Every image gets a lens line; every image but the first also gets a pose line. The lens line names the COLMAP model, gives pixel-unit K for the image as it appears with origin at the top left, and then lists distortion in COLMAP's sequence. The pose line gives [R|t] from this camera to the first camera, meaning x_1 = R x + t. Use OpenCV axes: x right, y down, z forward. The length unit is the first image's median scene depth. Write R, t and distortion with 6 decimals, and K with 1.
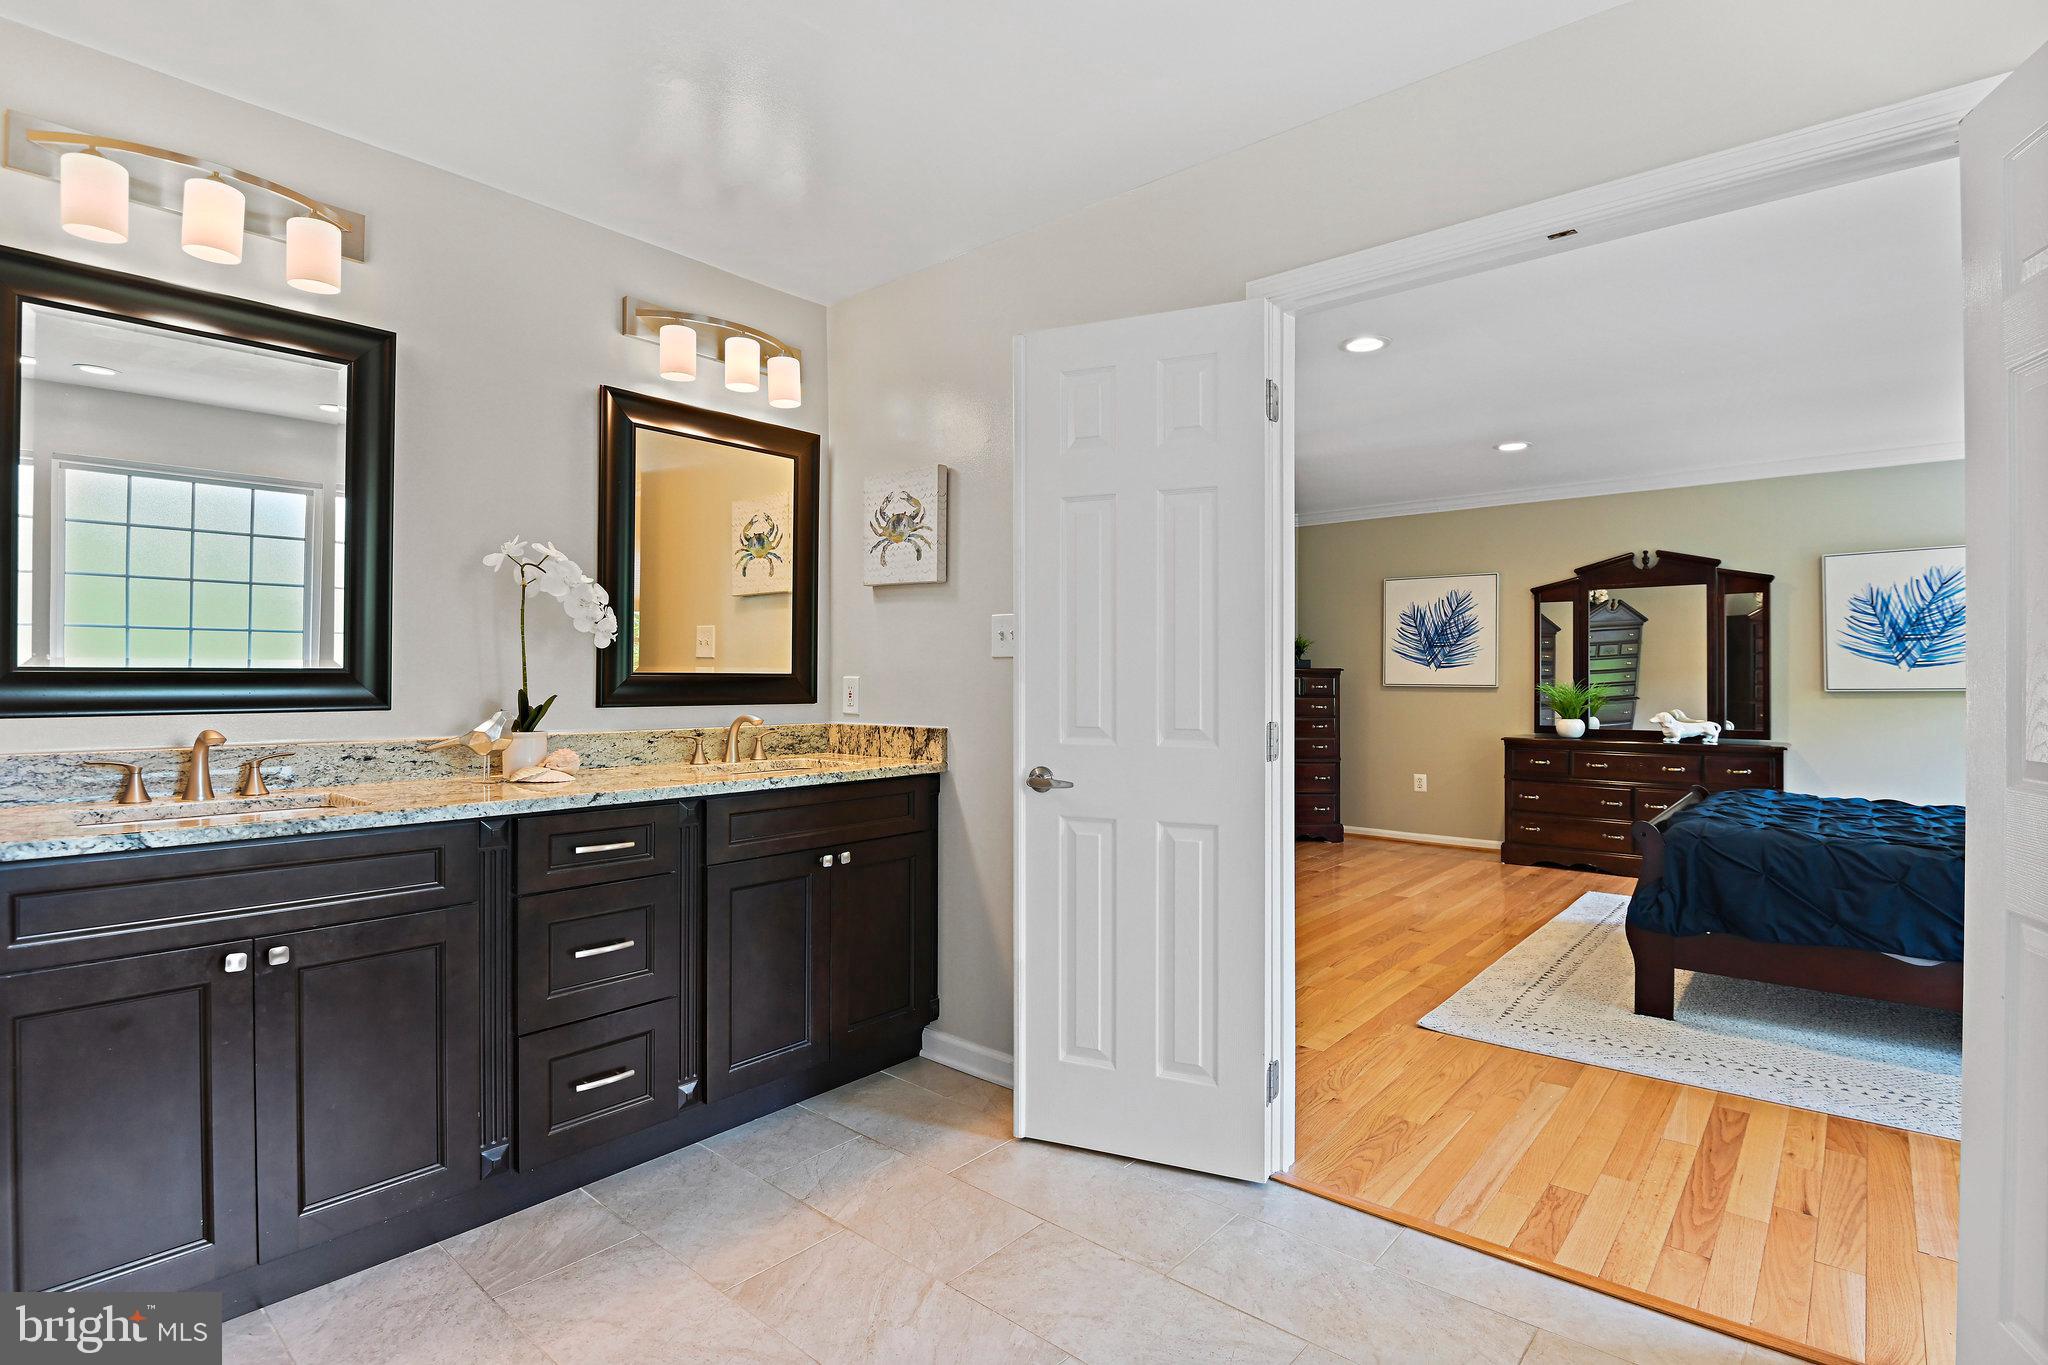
lens RADIAL K [[1006.5, 0, 1024.0], [0, 1006.5, 682.5], [0, 0, 1]] dist [0.000134, 0.000234]
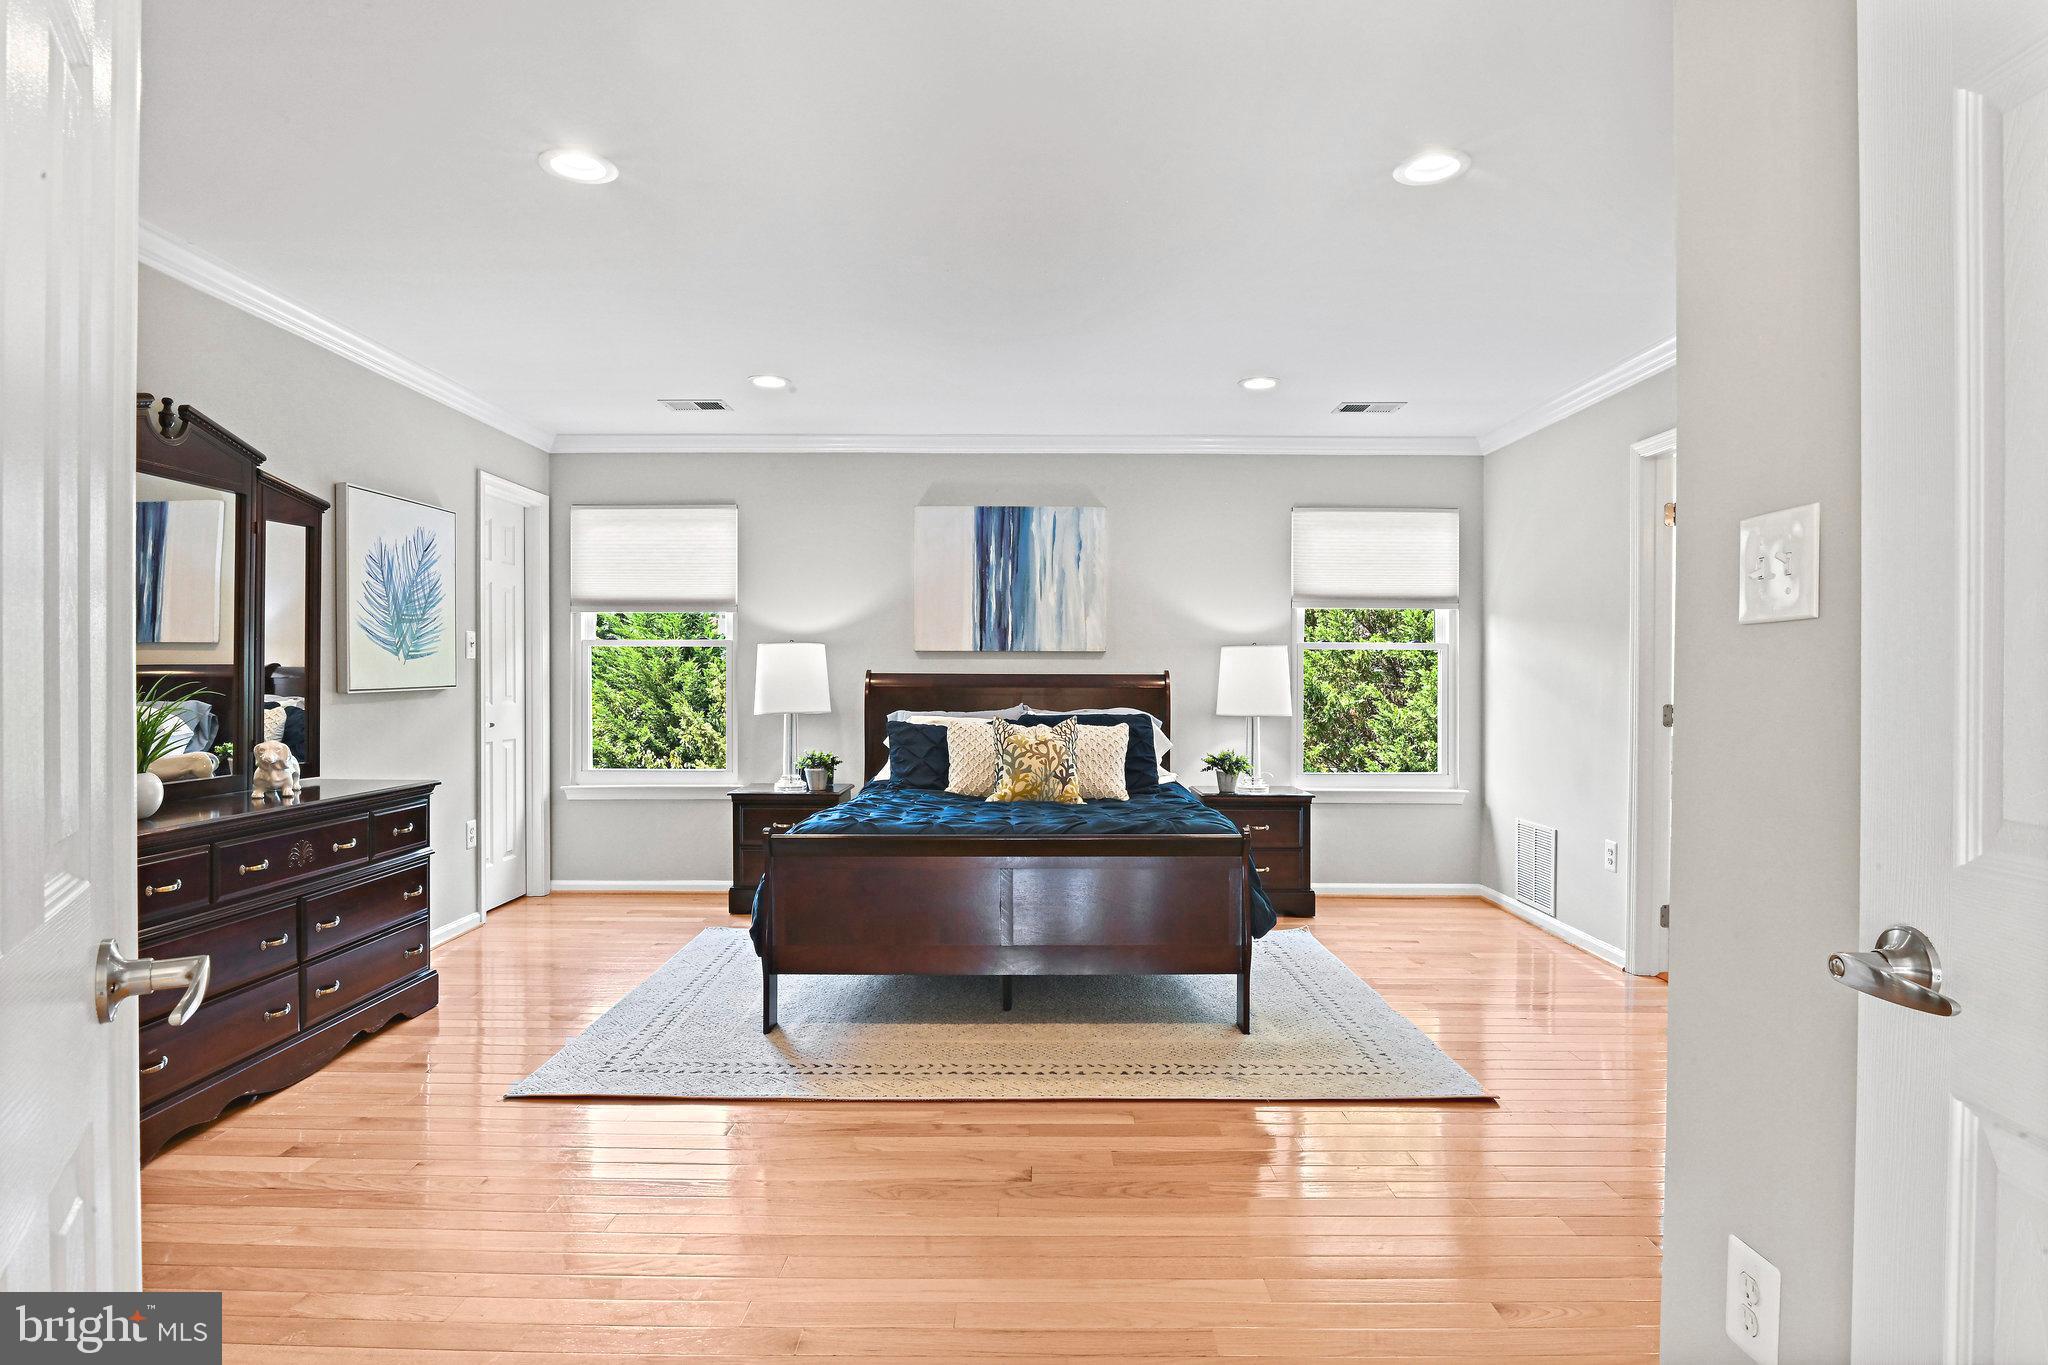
lens RADIAL K [[1106.4, 0, 1029.8], [0, 1106.4, 693.4], [0, 0, 1]] dist [-0.000685, -0.000553]
pose [[-0.637747, -0.011888, 0.770154, -0.037281], [-0.004745, 0.999923, 0.011506, -0.001189], [-0.770231, 0.003684, -0.637754, 1.162323]]
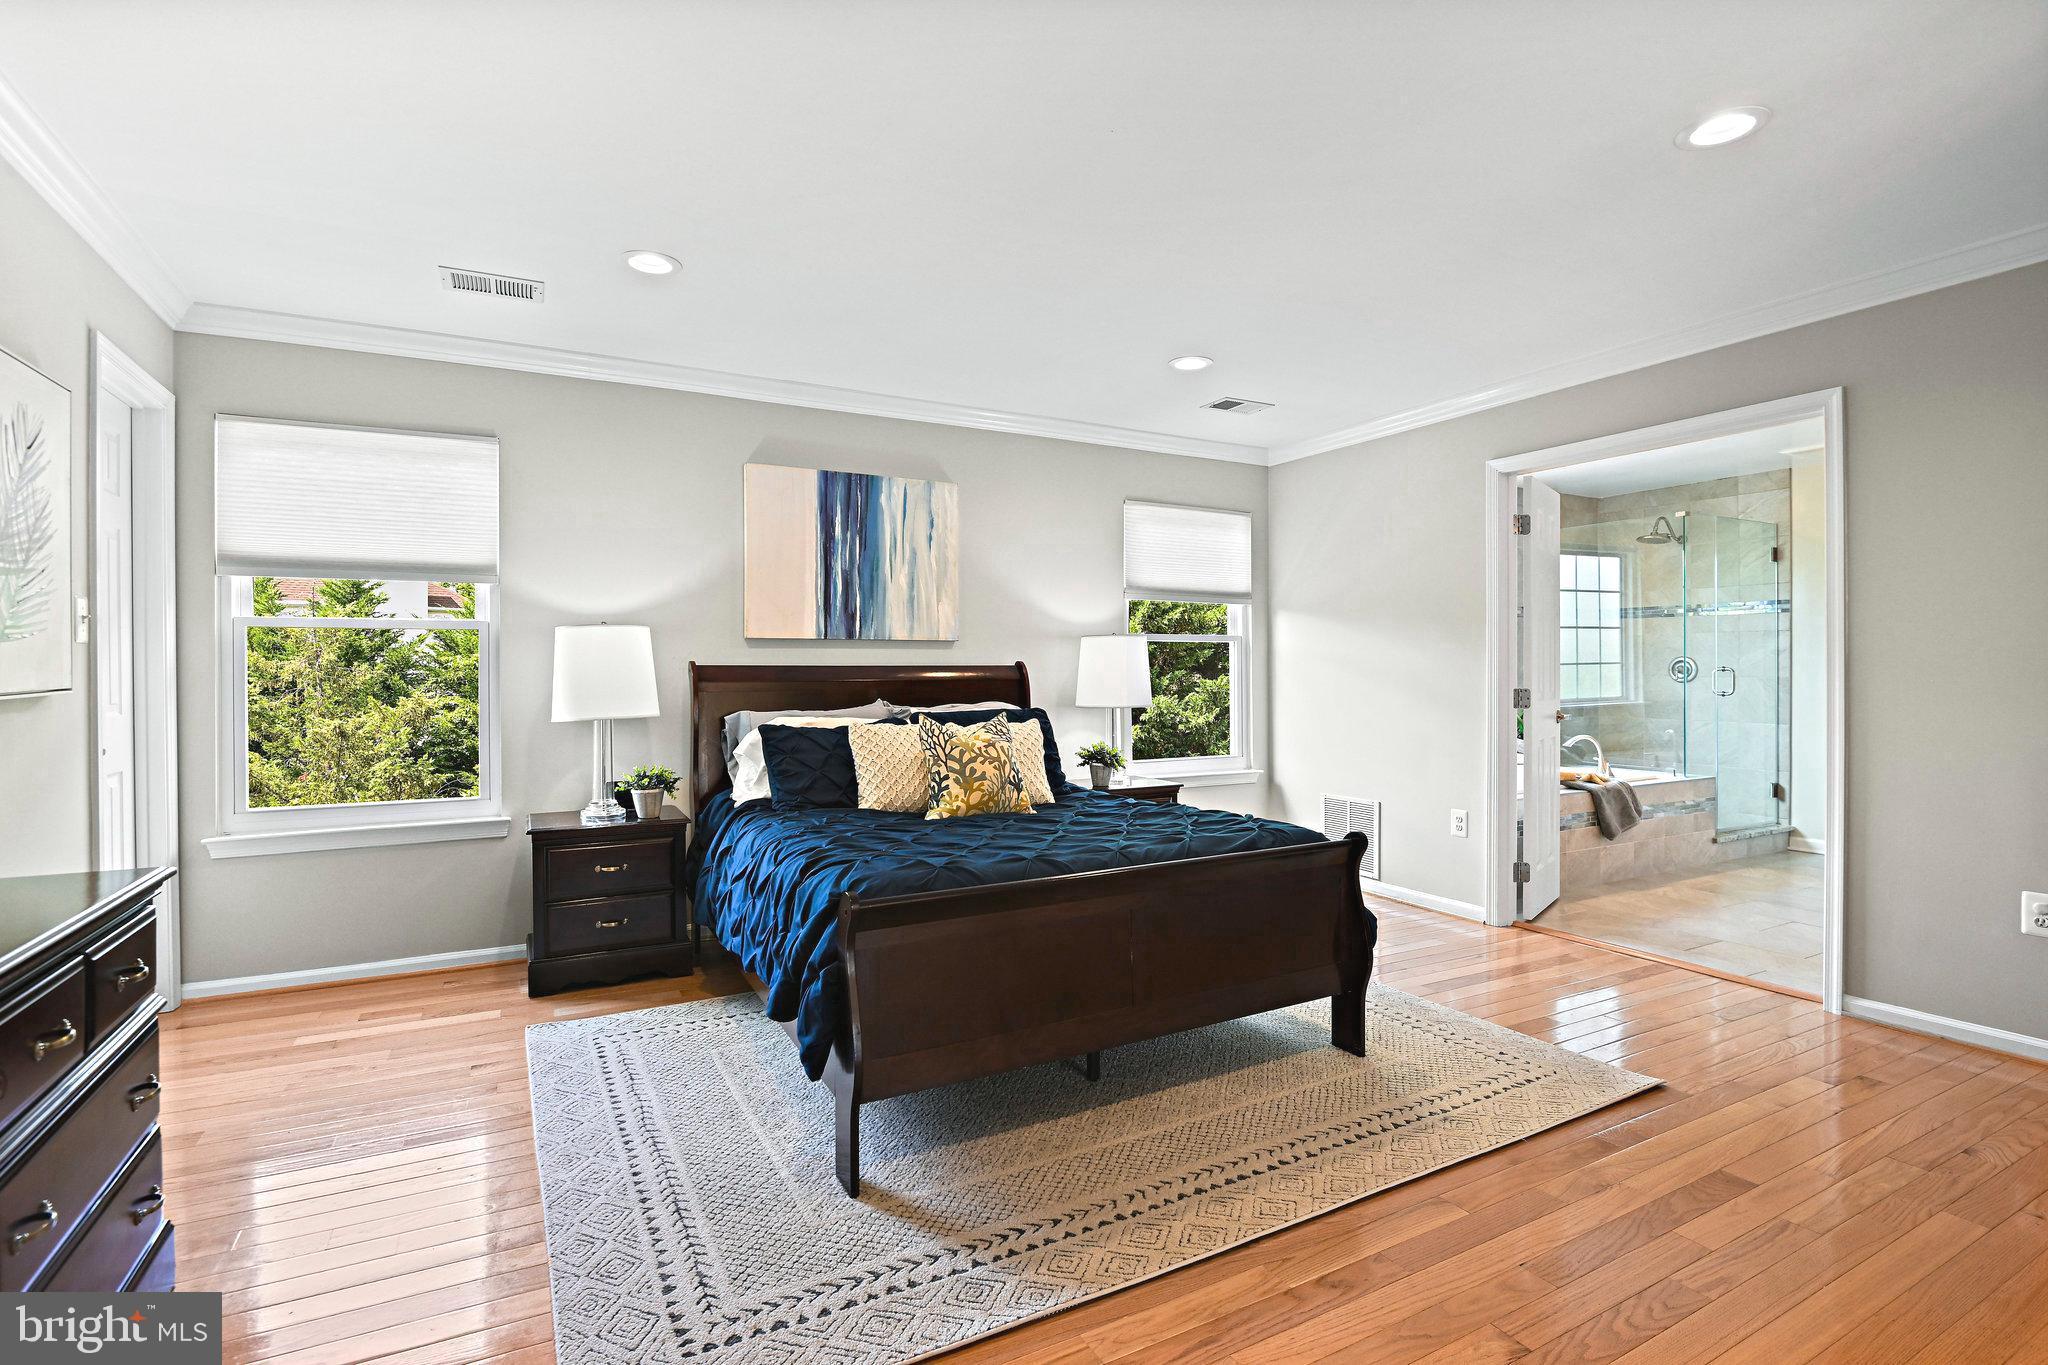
lens RADIAL K [[962.9, 0, 1024.0], [0, 962.9, 682.5], [0, 0, 1]] dist [-0.005459, -0.009260]
pose [[-0.928407, 0.000344, 0.371564, 0.365203], [0.003878, 0.999954, 0.008763, -0.000009], [-0.371544, 0.009576, -0.928366, 1.195459]]
